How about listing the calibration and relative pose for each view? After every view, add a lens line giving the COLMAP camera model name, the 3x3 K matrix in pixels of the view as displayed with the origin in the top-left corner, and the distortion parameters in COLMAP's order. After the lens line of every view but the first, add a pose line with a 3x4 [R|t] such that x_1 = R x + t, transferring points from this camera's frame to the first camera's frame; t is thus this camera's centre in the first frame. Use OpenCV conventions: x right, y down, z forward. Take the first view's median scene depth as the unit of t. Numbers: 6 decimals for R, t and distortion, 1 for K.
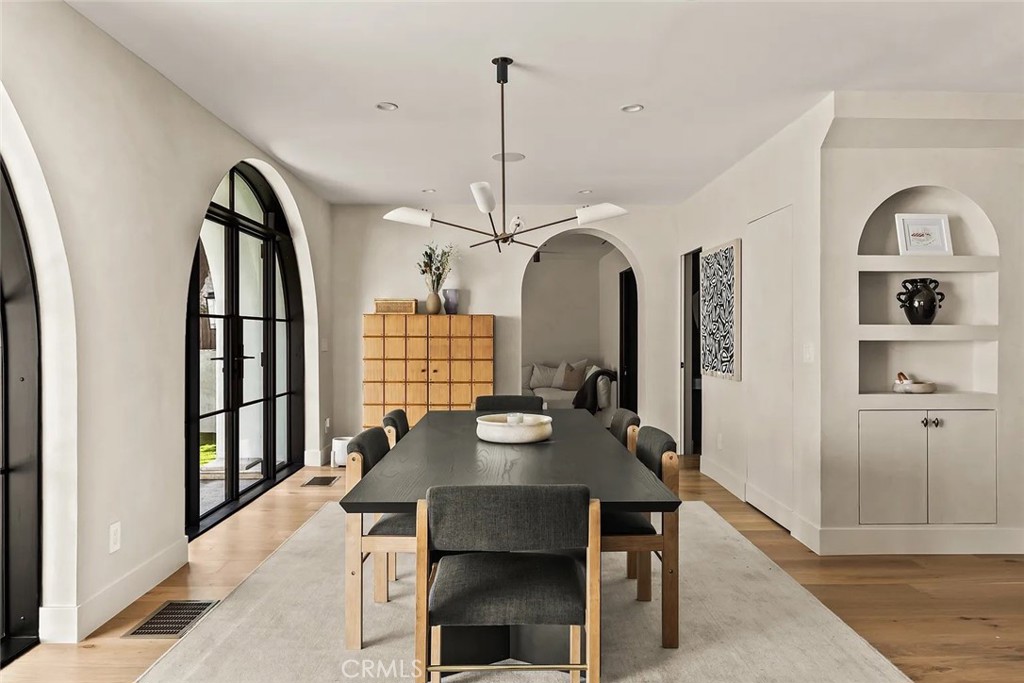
lens RADIAL K [[689.8, 0, 512.0], [0, 689.8, 341.5], [0, 0, 1]] dist [-0.004931, 0.000479]
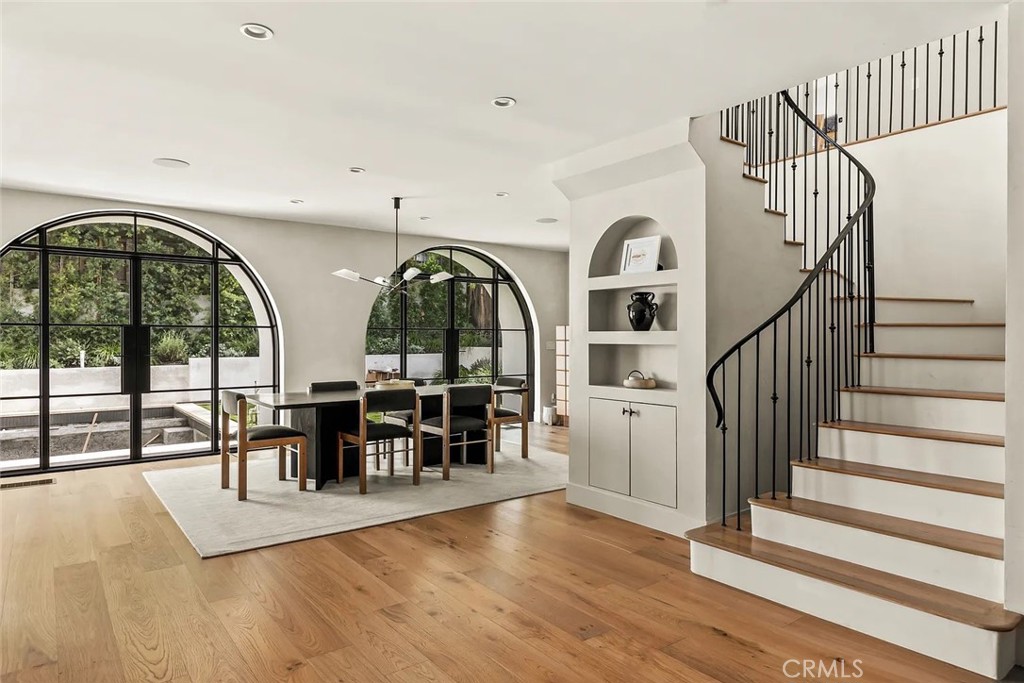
lens RADIAL K [[622.6, 0, 512.0], [0, 622.6, 341.5], [0, 0, 1]] dist [-0.001713, 0.000618]
pose [[0.589960, 0.006355, -0.807408, 1.363182], [-0.006130, 0.999975, 0.003392, -0.008873], [0.807409, 0.002948, 0.589984, 0.189872]]
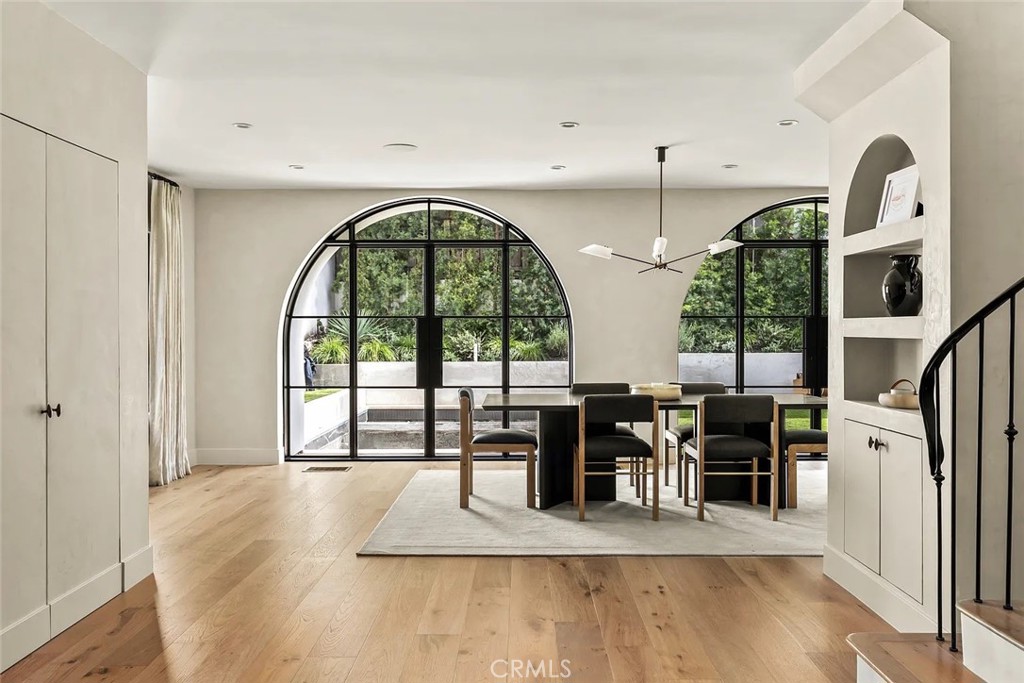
lens RADIAL K [[836.8, 0, 512.0], [0, 836.8, 341.5], [0, 0, 1]] dist [-0.007028, -0.002038]
pose [[-0.024919, 0.015007, -0.999577, 1.549022], [-0.003664, 0.999879, 0.015103, -0.010145], [0.999683, 0.004039, -0.024861, 0.612333]]
